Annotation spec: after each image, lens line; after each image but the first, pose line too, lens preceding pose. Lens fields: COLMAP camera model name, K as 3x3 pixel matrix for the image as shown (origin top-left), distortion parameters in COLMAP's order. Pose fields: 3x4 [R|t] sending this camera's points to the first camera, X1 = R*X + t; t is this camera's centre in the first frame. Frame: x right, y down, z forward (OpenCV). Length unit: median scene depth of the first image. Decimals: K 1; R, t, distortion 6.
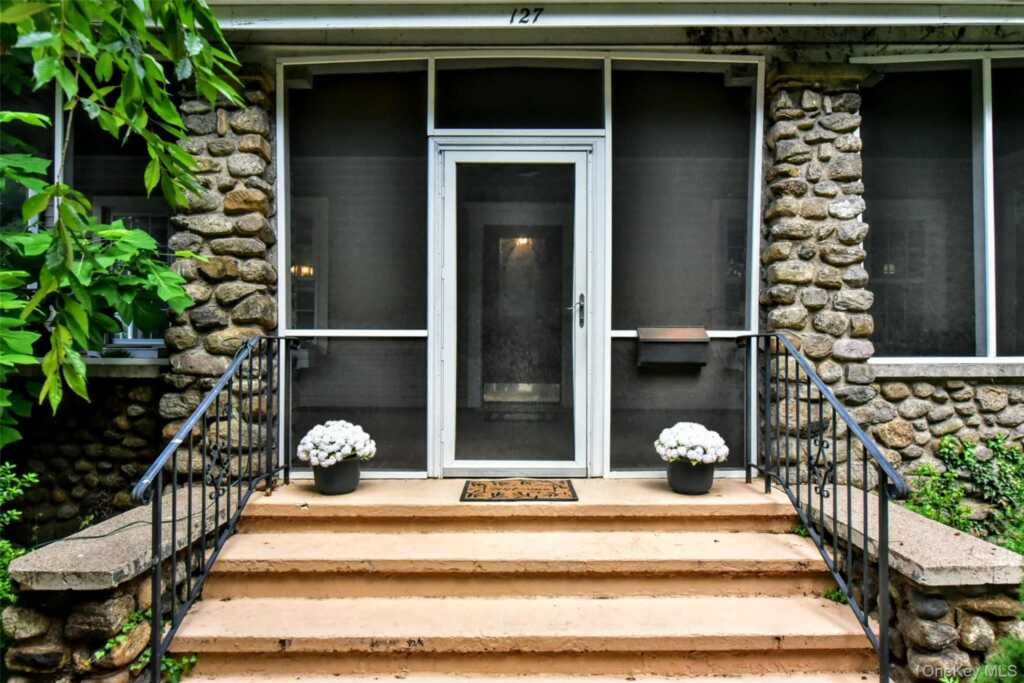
lens RADIAL K [[592.9, 0, 513.3], [0, 592.9, 342.8], [0, 0, 1]] dist [-0.005100, -0.001166]
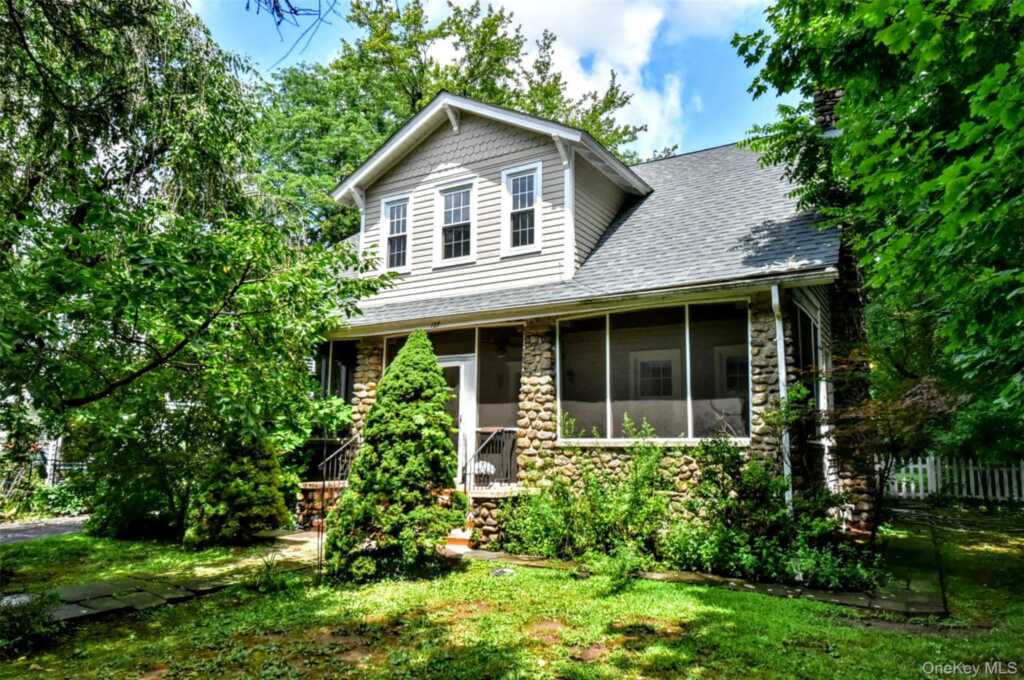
lens RADIAL K [[713.7, 0, 511.4], [0, 713.7, 339.4], [0, 0, 1]] dist [0.003023, 0.000288]
pose [[0.850023, -0.071709, -0.521842, 2.089424], [-0.007110, 0.989038, -0.147491, 0.057148], [0.526698, 0.129081, 0.840195, -1.728491]]
